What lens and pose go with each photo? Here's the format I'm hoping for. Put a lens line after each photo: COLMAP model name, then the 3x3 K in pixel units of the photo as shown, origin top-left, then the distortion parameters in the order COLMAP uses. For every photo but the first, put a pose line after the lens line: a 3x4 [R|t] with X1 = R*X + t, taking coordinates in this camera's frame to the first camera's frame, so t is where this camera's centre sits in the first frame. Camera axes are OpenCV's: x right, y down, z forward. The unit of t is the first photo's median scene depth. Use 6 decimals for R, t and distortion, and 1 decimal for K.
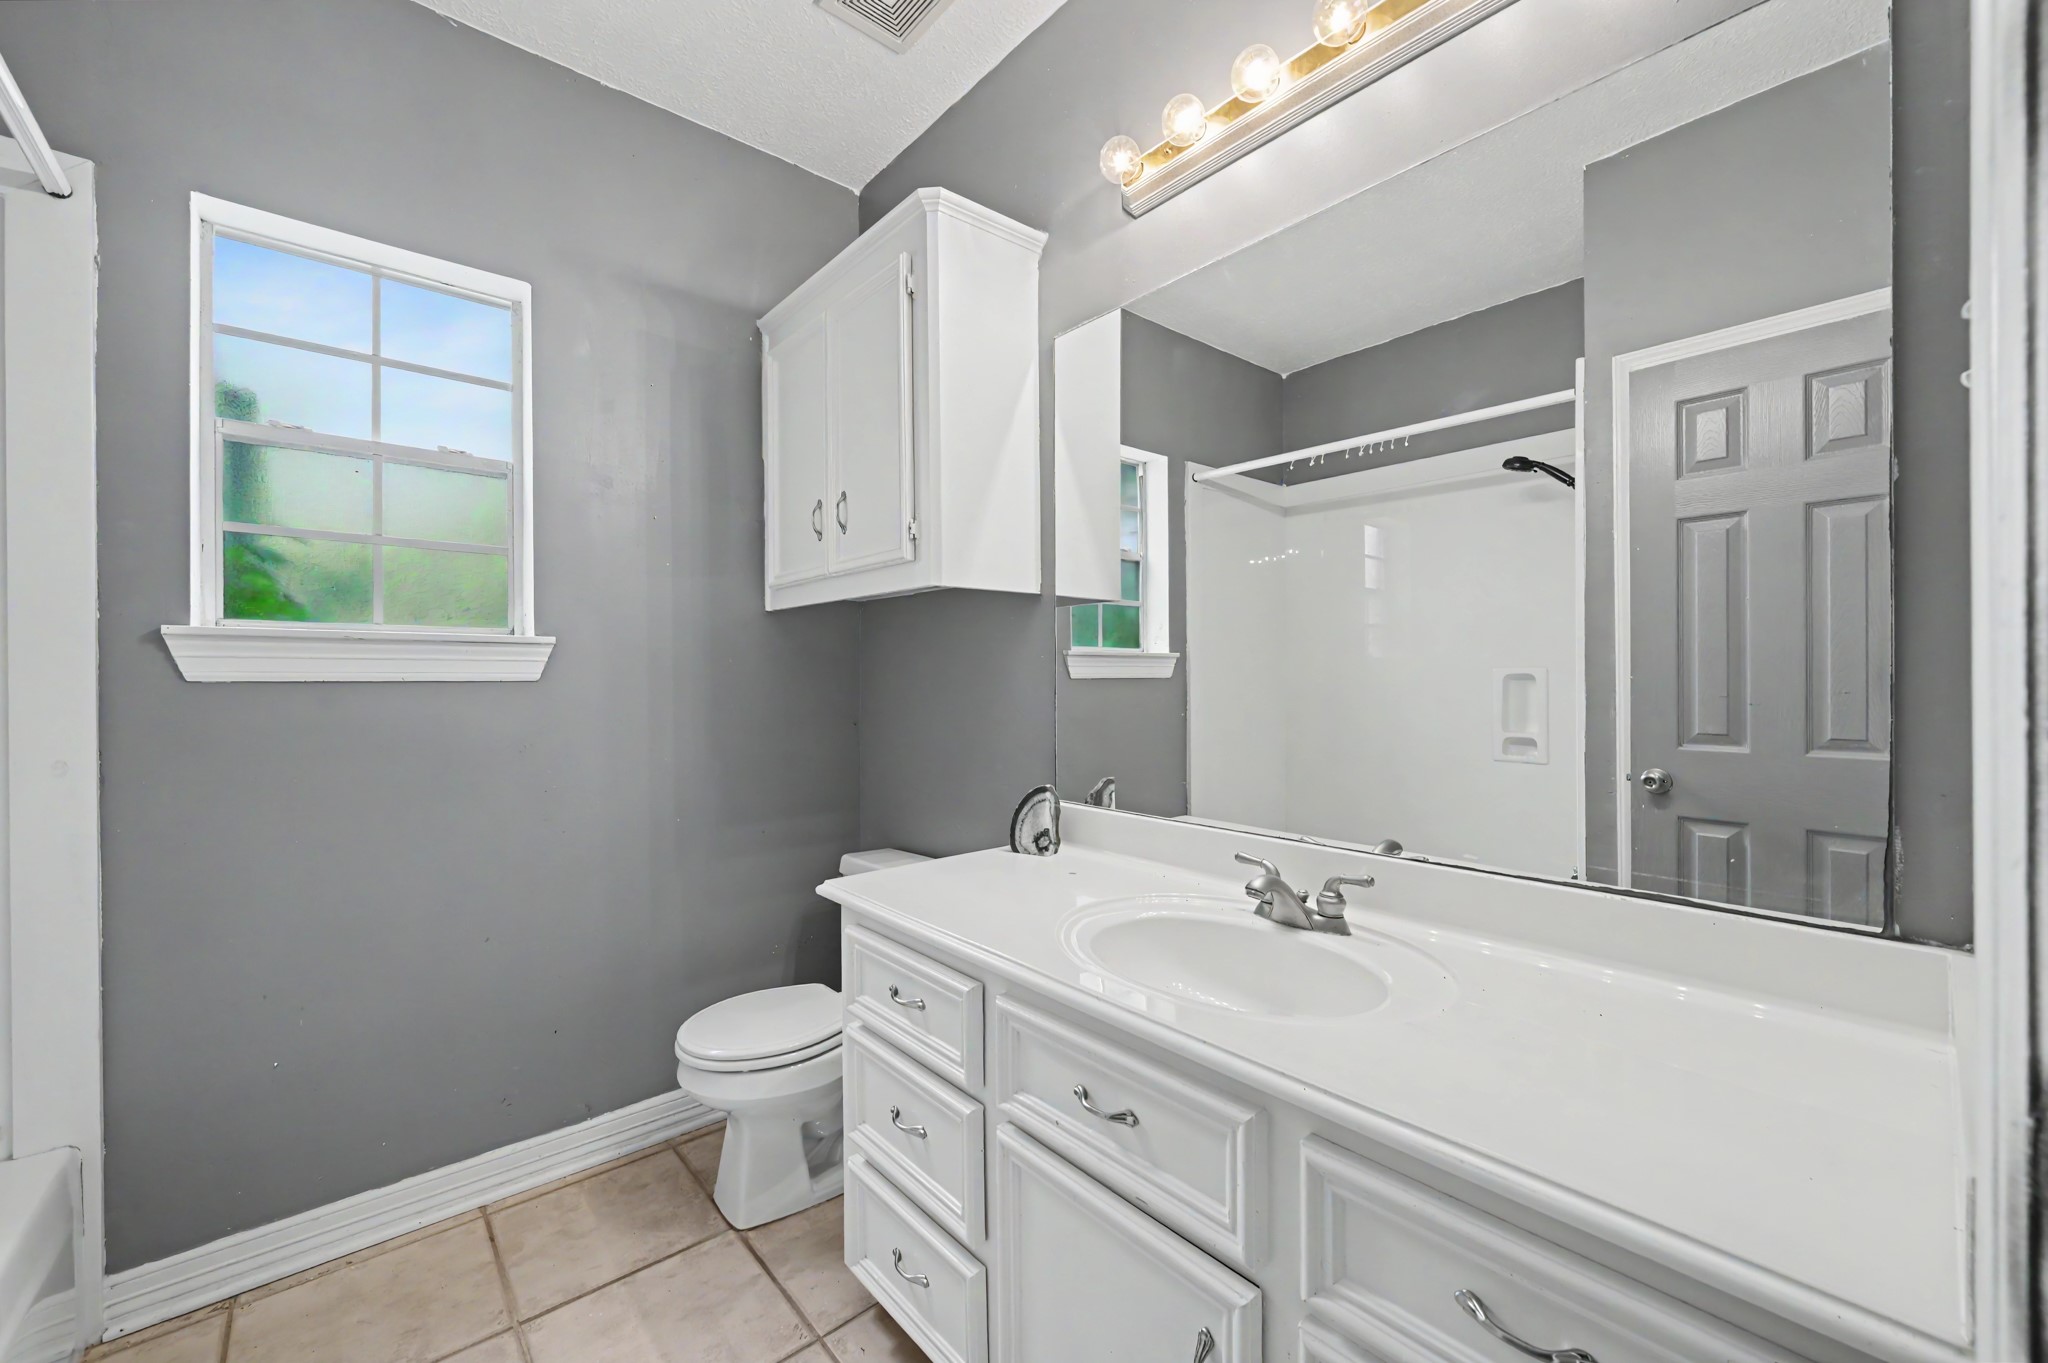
lens RADIAL K [[807.5, 0, 1019.2], [0, 807.5, 681.9], [0, 0, 1]] dist [-0.000008, 0.000016]
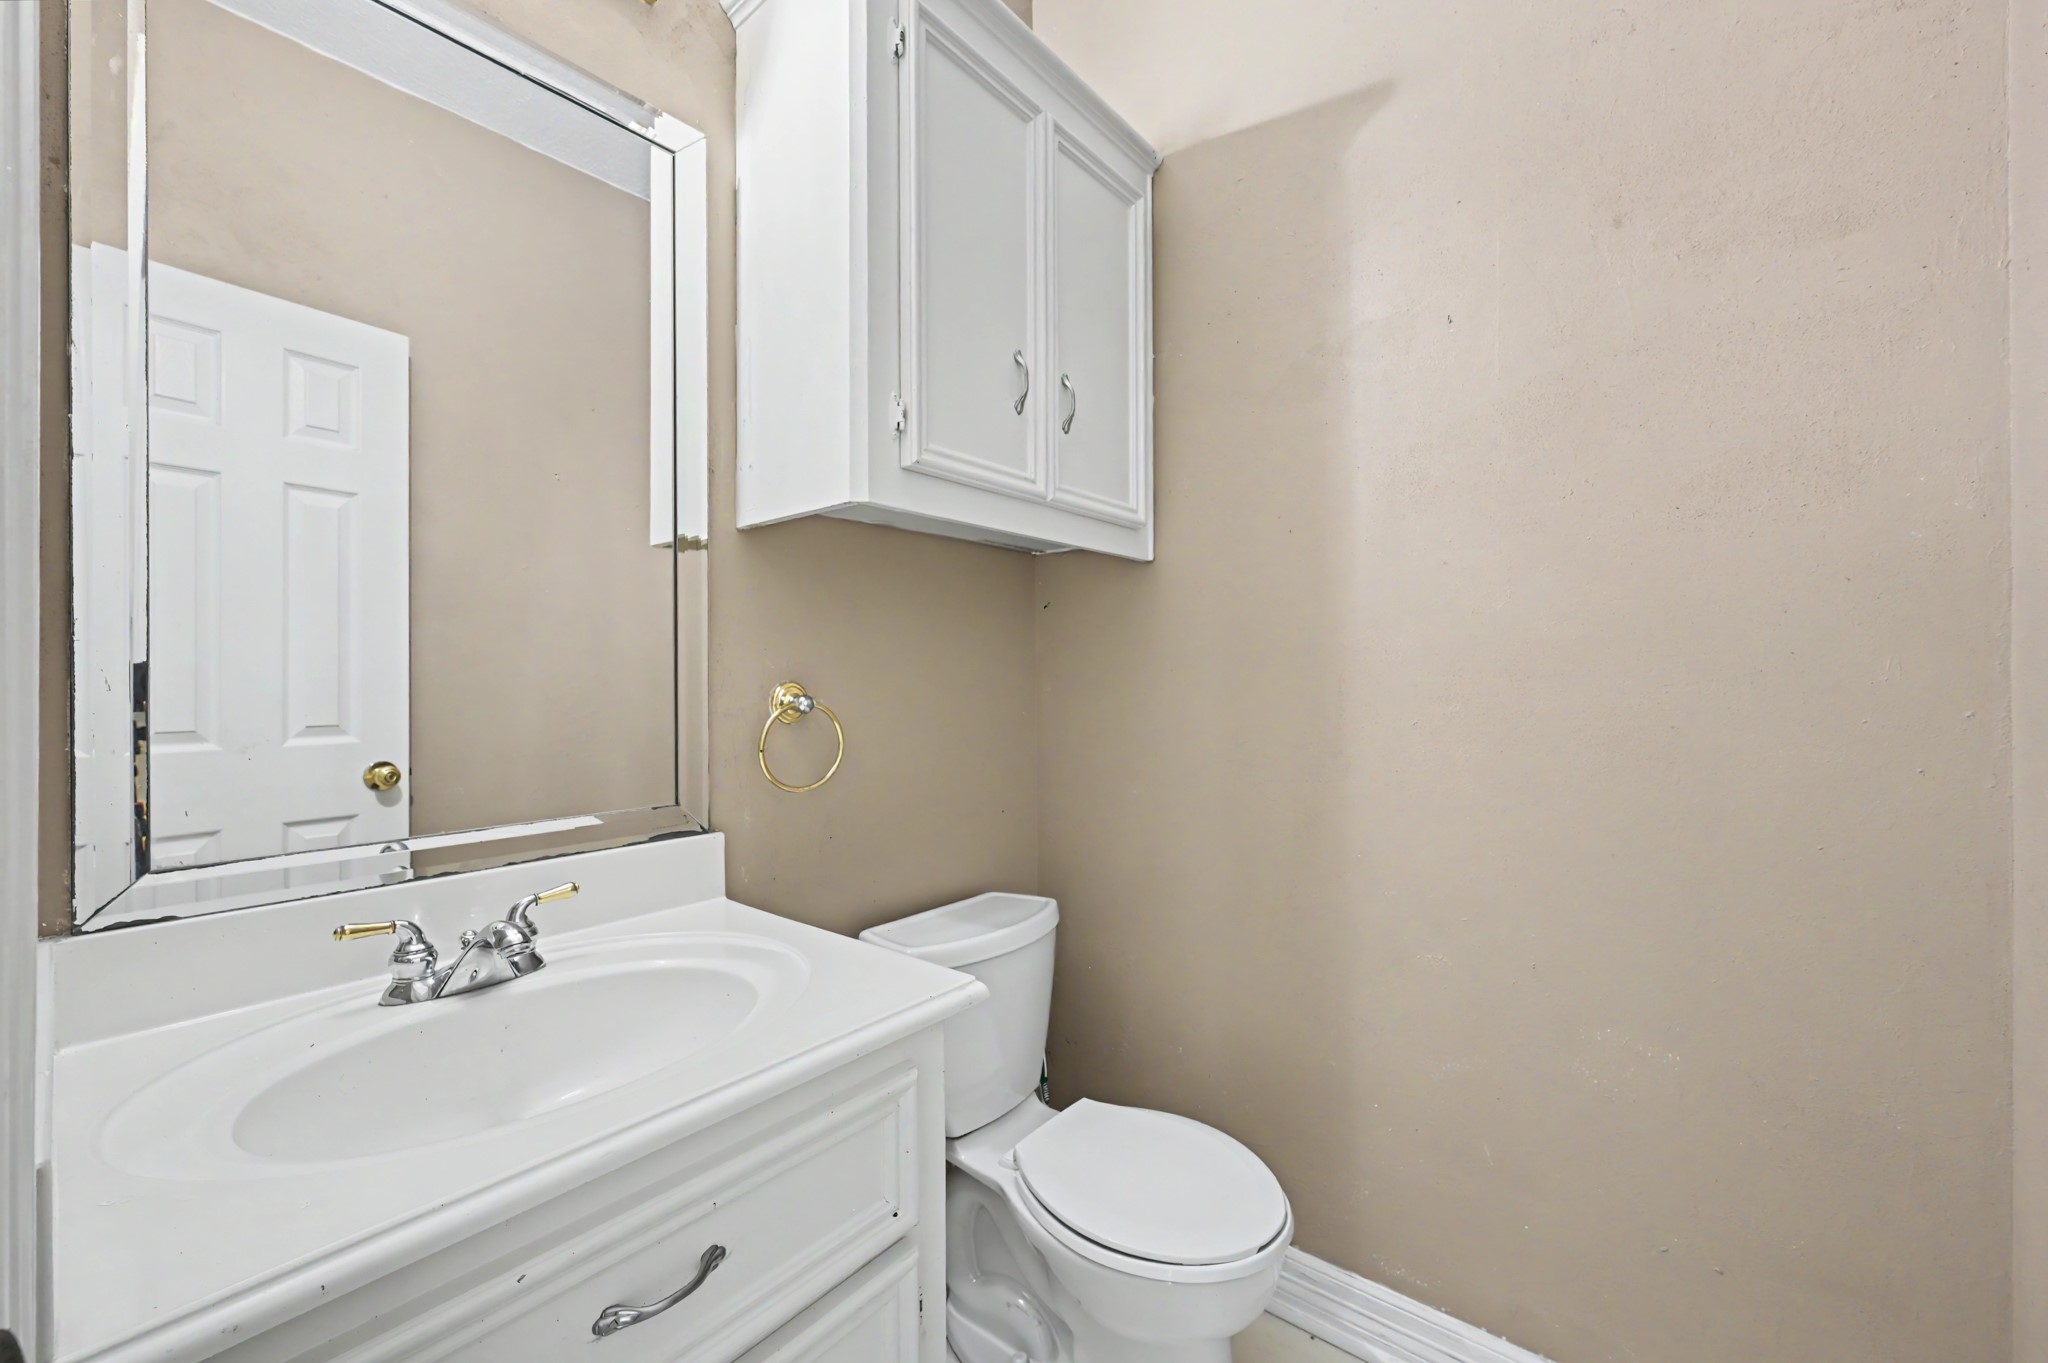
lens RADIAL K [[807.5, 0, 1020.0], [0, 807.5, 677.1], [0, 0, 1]] dist [-0.000008, 0.000016]
pose [[-0.175713, -0.001513, 0.984440, -0.452477], [0.001285, 0.999998, 0.001766, 0.008329], [-0.984441, 0.001575, -0.175711, 0.595499]]
